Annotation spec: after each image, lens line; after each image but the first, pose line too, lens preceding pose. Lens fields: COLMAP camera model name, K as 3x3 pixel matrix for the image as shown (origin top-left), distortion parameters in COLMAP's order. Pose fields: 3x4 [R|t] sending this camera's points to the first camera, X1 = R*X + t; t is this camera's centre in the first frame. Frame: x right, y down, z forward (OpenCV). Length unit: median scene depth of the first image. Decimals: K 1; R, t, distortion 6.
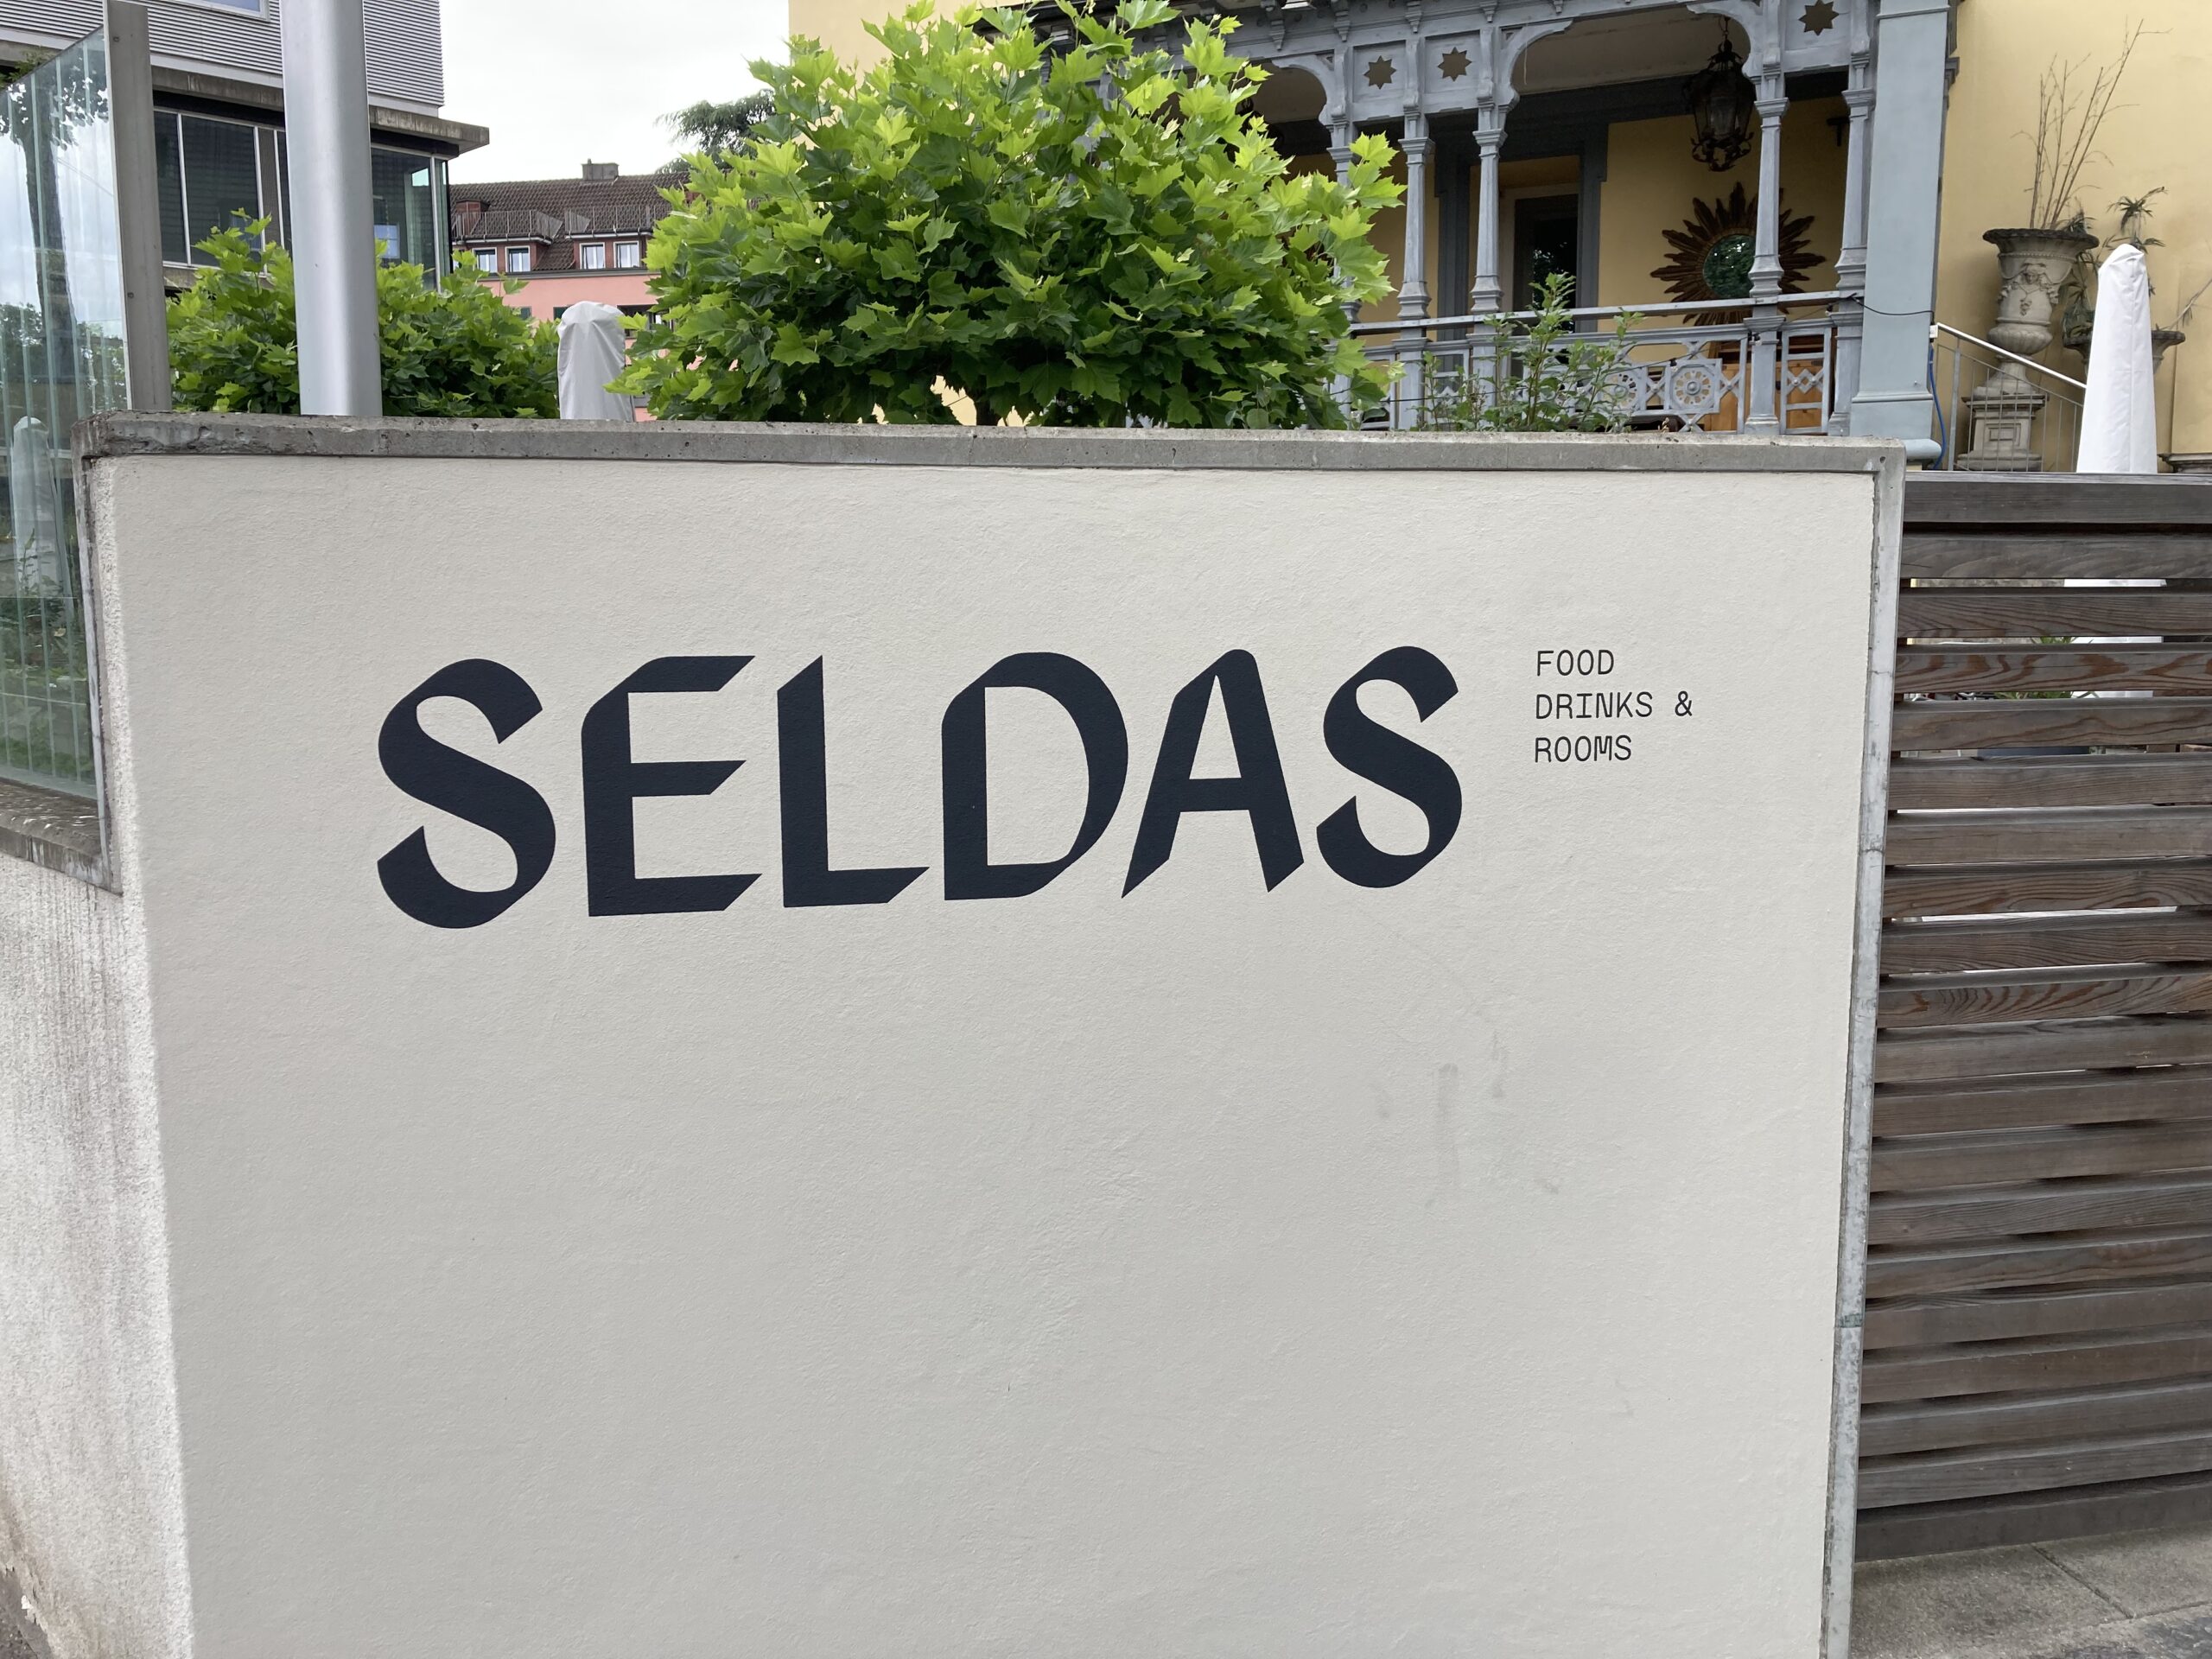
lens RADIAL K [[1821.6, 0, 1104.9], [0, 1821.6, 826.7], [0, 0, 1]] dist [-0.003101, -0.022811]
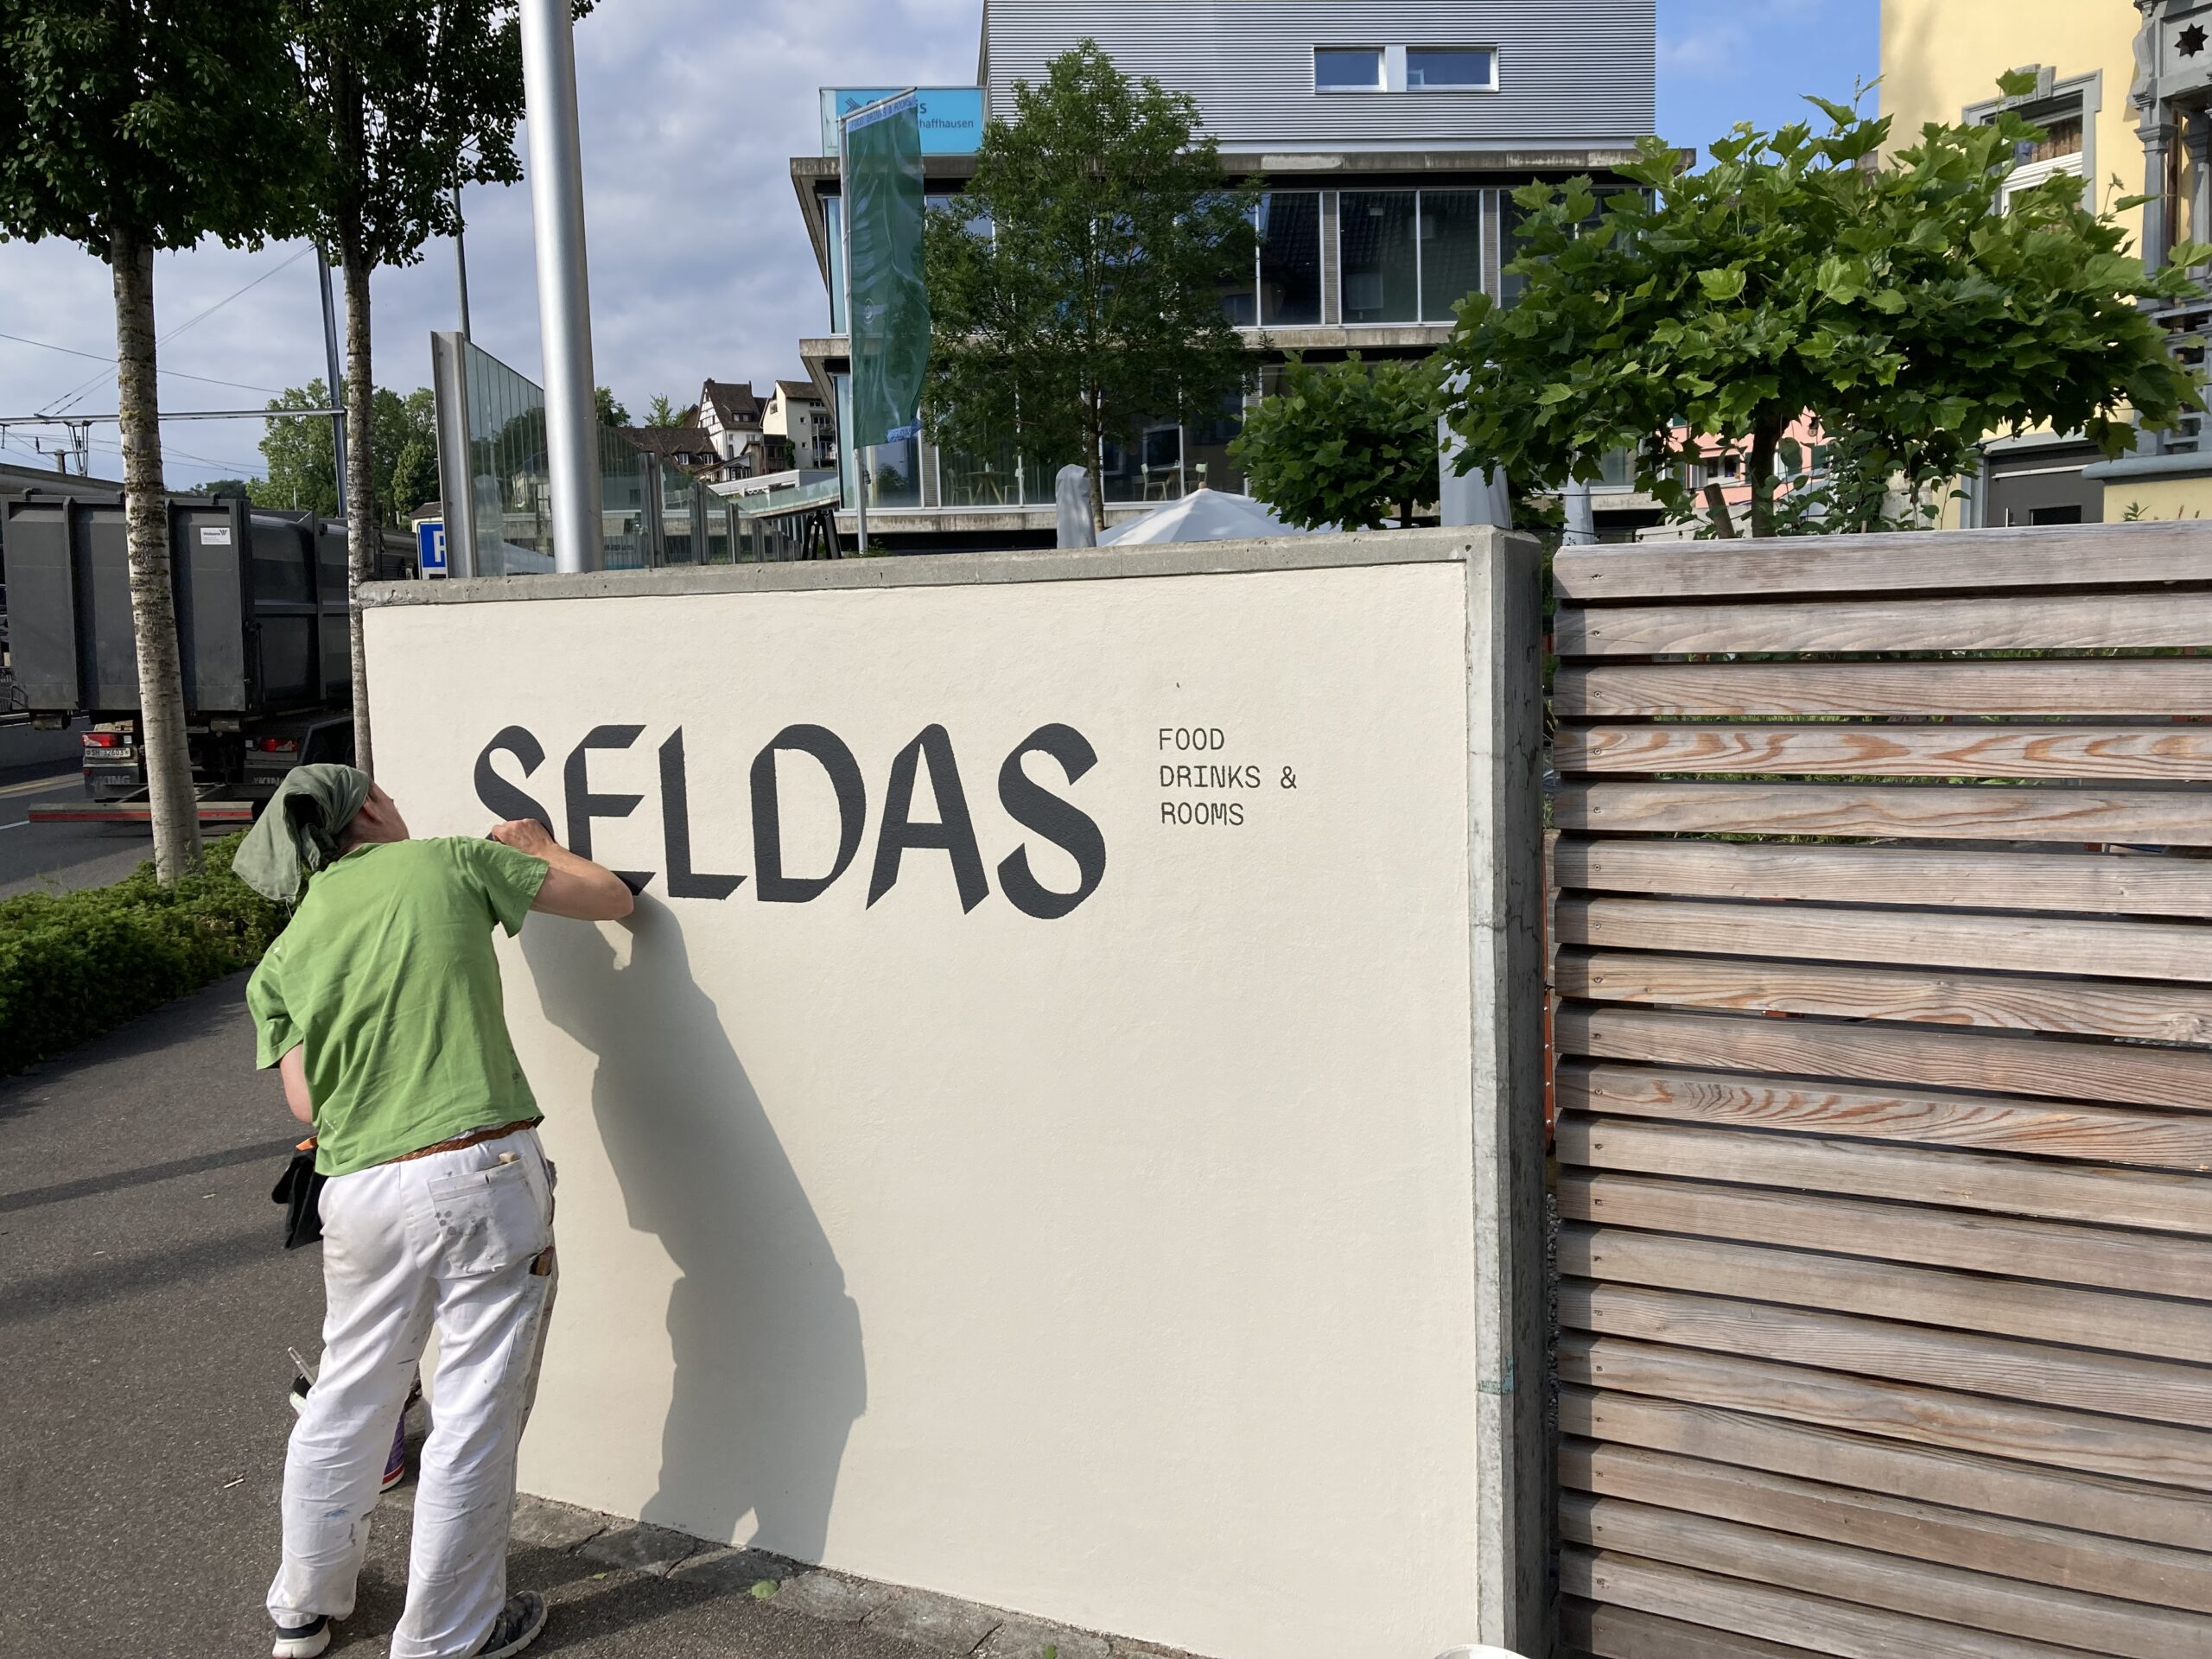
lens RADIAL K [[1821.6, 0, 1108.5], [0, 1821.6, 831.1], [0, 0, 1]] dist [-0.003101, -0.022811]
pose [[0.777891, 0.053625, -0.626107, 0.957358], [-0.053415, 0.998389, 0.019145, -0.051981], [0.626125, 0.018551, 0.779502, 0.073490]]
